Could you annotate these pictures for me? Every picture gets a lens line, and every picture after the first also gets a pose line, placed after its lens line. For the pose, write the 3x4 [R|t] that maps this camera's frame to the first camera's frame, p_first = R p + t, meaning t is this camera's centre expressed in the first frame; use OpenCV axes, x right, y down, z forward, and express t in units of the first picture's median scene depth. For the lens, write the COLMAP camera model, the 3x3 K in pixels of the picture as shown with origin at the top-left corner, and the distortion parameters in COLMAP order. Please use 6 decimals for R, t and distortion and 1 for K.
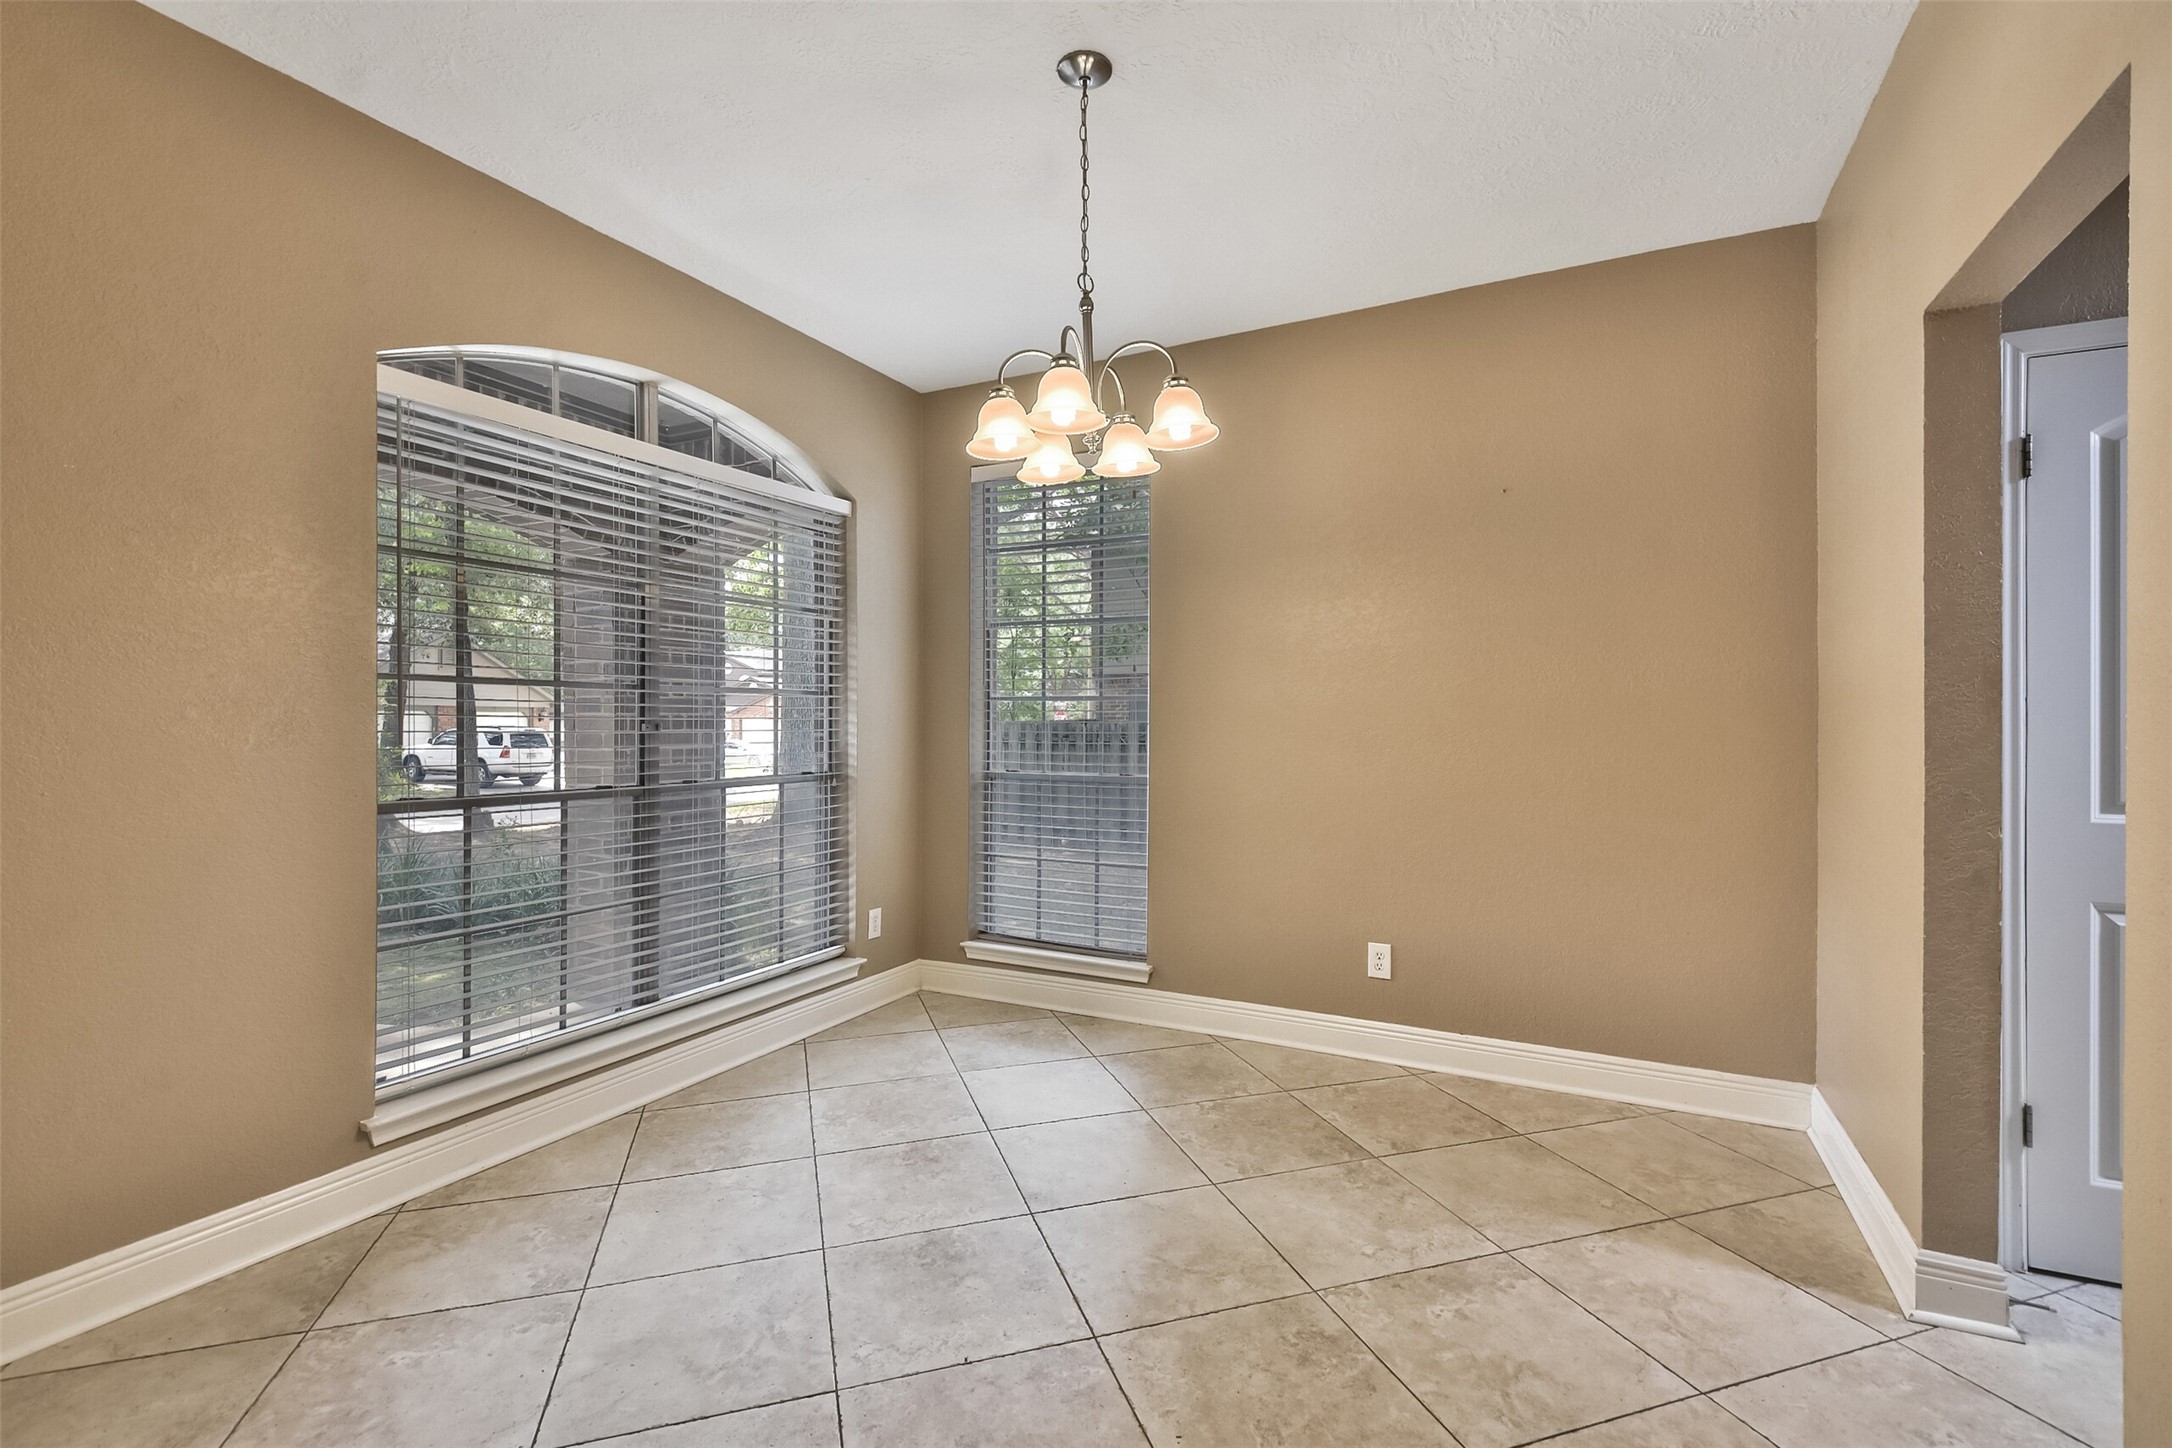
lens RADIAL K [[958.0, 0, 1097.6], [0, 958.0, 720.0], [0, 0, 1]] dist [0.014757, -0.012007]
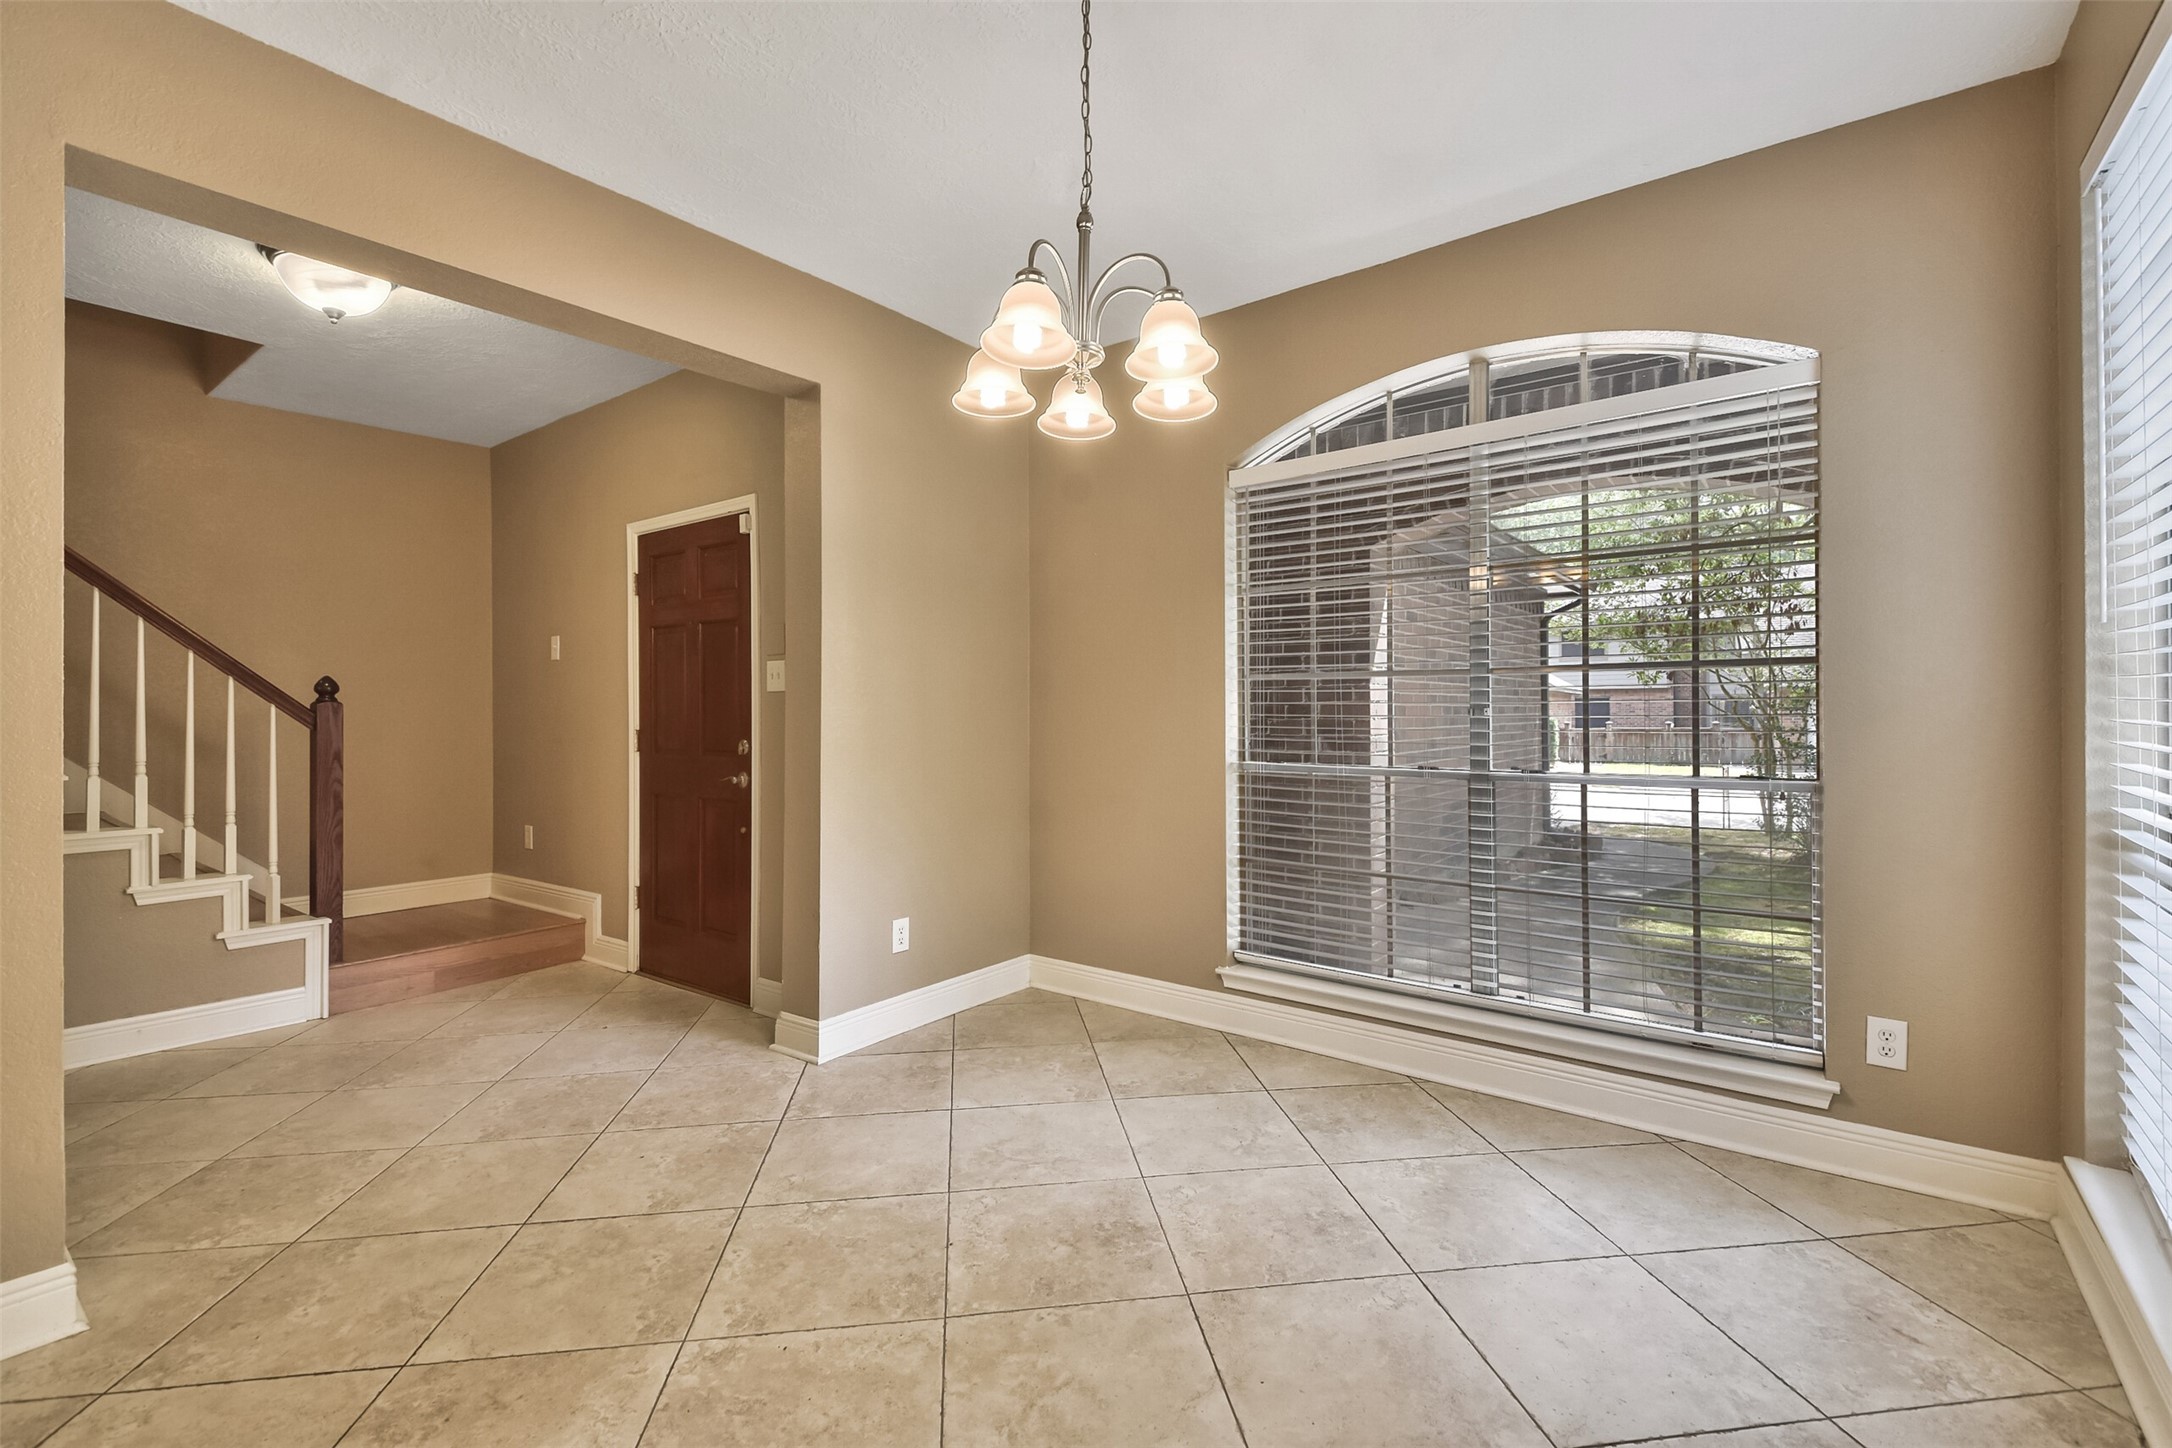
lens RADIAL K [[958.0, 0, 1096.8], [0, 958.0, 708.3], [0, 0, 1]] dist [0.014757, -0.012007]
pose [[-0.186933, 0.000963, -0.982372, 0.811958], [0.004049, 0.999992, 0.000210, 0.001797], [0.982364, -0.003938, -0.186935, 1.140144]]
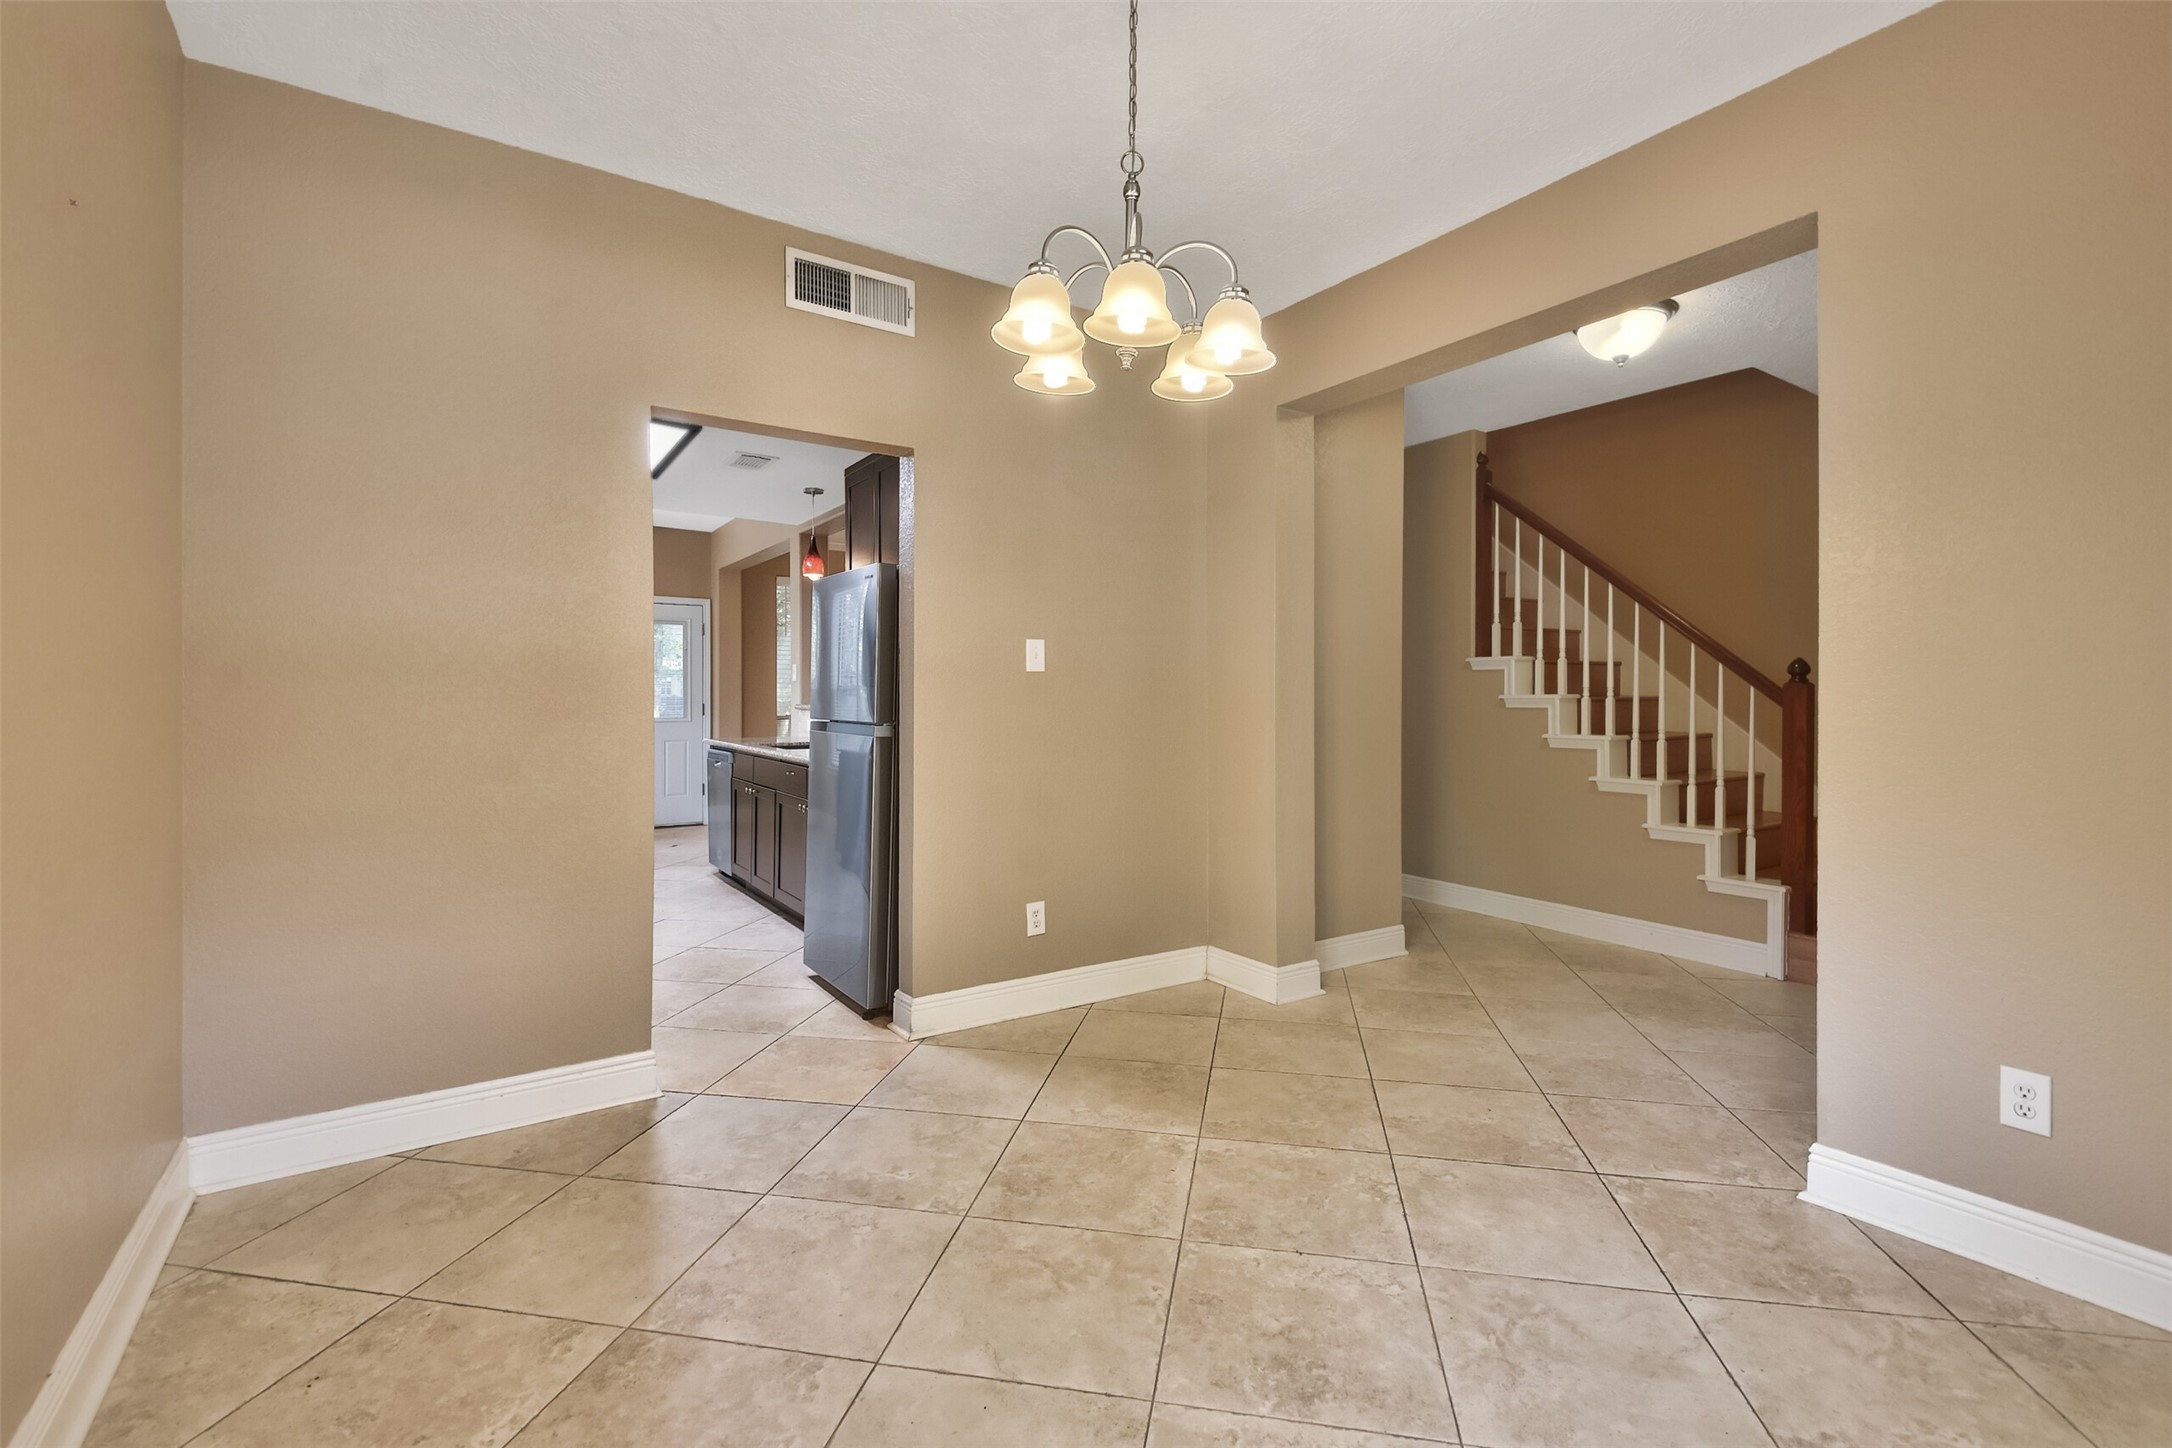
lens RADIAL K [[958.0, 0, 1083.1], [0, 958.0, 700.1], [0, 0, 1]] dist [0.014757, -0.012007]
pose [[-0.864164, -0.004754, 0.503188, -0.389031], [-0.002540, 0.999984, 0.005086, 0.011632], [-0.503204, 0.003117, -0.864162, 1.703686]]
